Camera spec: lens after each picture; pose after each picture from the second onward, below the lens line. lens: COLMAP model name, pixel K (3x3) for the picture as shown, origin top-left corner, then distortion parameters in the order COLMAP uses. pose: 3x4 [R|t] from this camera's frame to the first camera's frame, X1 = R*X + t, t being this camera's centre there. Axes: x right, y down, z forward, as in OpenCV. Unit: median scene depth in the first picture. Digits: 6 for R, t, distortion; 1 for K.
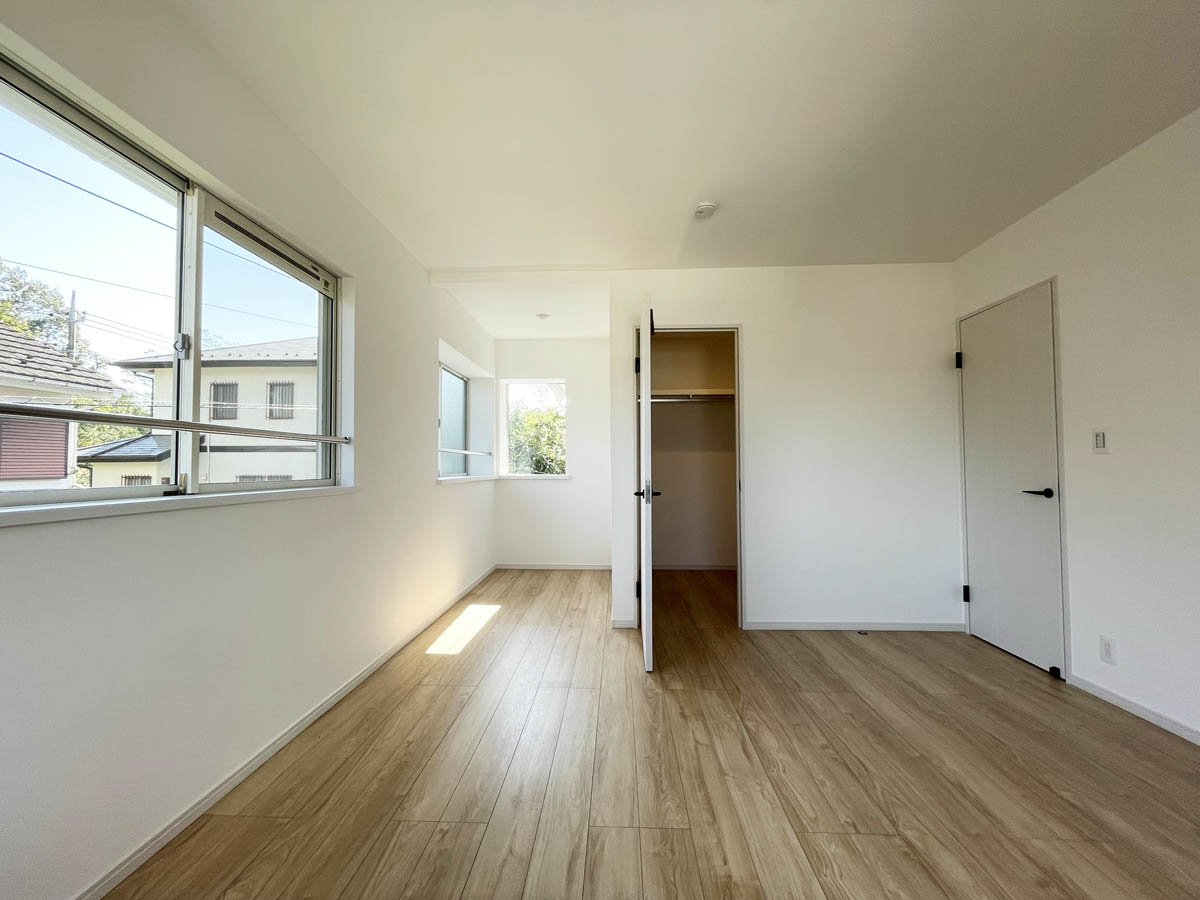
lens RADIAL K [[485.3, 0, 600.0], [0, 485.3, 450.0], [0, 0, 1]] dist [-0.001232, -0.000573]
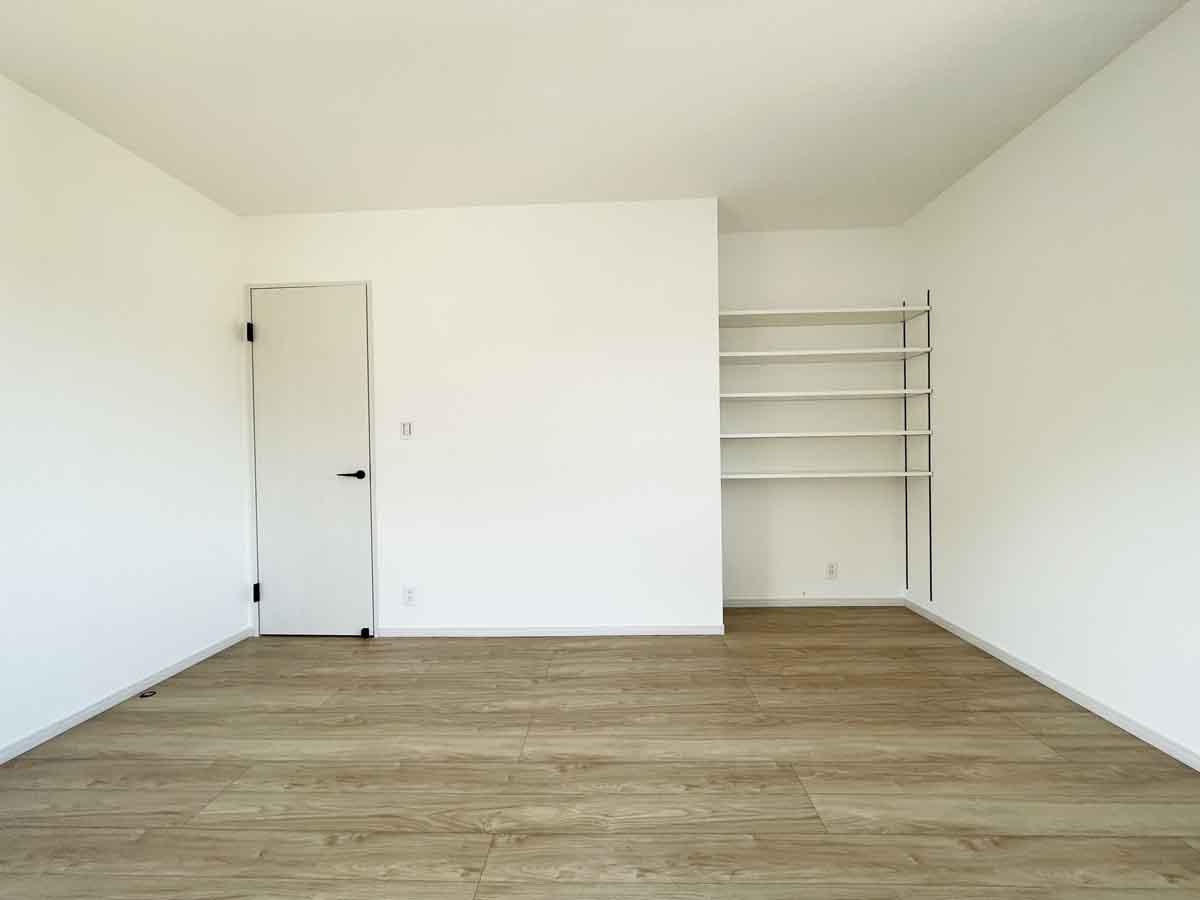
lens RADIAL K [[485.3, 0, 600.0], [0, 485.3, 450.0], [0, 0, 1]] dist [-0.001232, -0.000573]
pose [[-0.006238, -0.003093, 0.999976, -0.186910], [-0.020312, 0.999789, 0.002965, 0.017635], [-0.999774, -0.020294, -0.006300, 0.453951]]
